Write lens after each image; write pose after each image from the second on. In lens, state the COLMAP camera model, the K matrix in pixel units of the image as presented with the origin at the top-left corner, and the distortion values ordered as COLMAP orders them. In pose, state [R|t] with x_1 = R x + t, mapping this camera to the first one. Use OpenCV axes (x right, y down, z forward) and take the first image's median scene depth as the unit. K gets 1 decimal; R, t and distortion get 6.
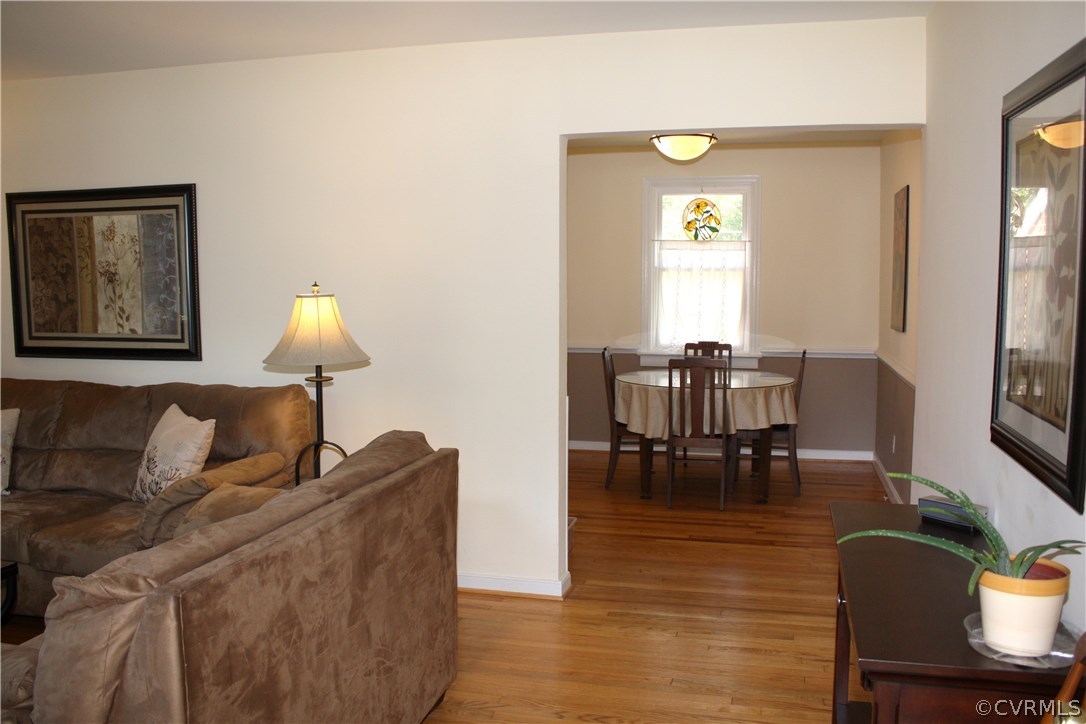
lens RADIAL K [[910.8, 0, 557.3], [0, 910.8, 368.2], [0, 0, 1]] dist [-0.163972, 0.134860]
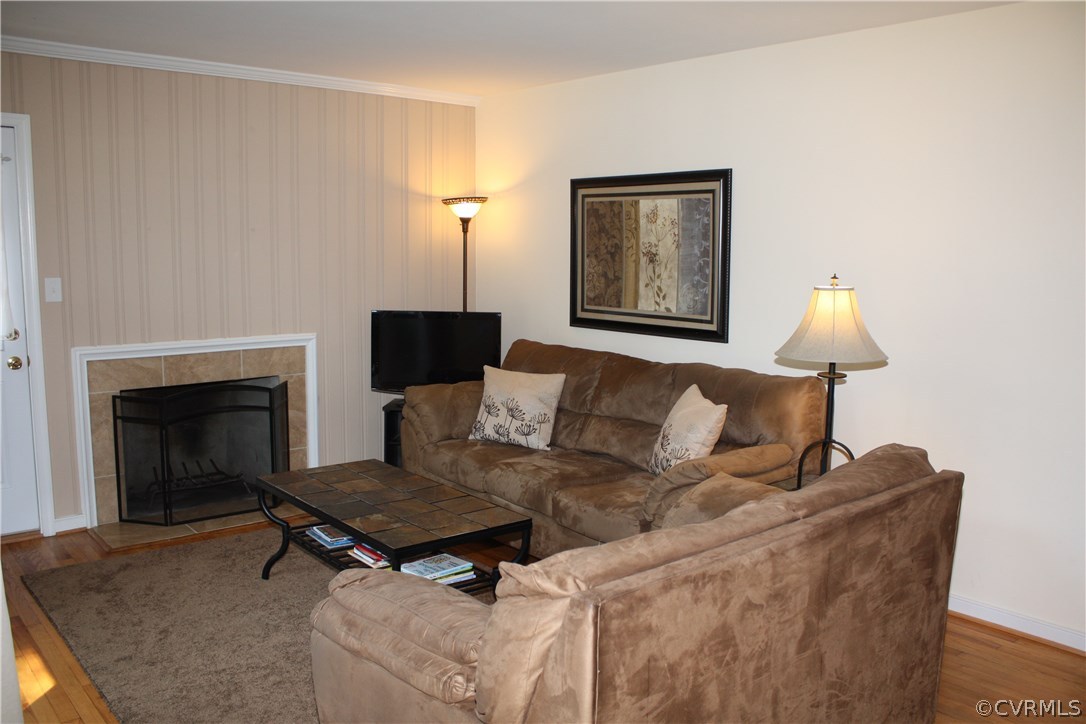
lens RADIAL K [[910.8, 0, 558.1], [0, 910.8, 363.7], [0, 0, 1]] dist [-0.163972, 0.134860]
pose [[0.818525, 0.085158, -0.568124, 0.040945], [-0.070561, 0.996367, 0.047688, -0.026722], [0.570121, 0.001054, 0.821560, 0.051170]]
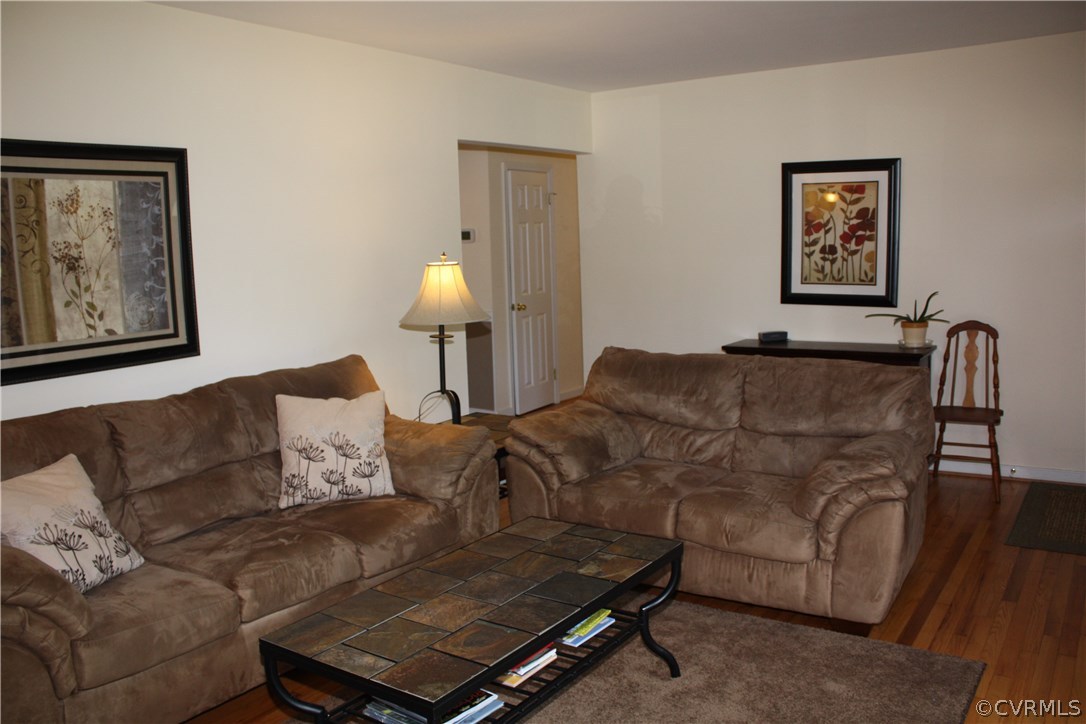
lens RADIAL K [[910.8, 0, 546.4], [0, 910.8, 367.5], [0, 0, 1]] dist [-0.163972, 0.134860]
pose [[0.349906, -0.144859, 0.925517, -1.399643], [0.118837, 0.986854, 0.109531, -0.066353], [-0.929217, 0.071661, 0.362521, 0.484934]]
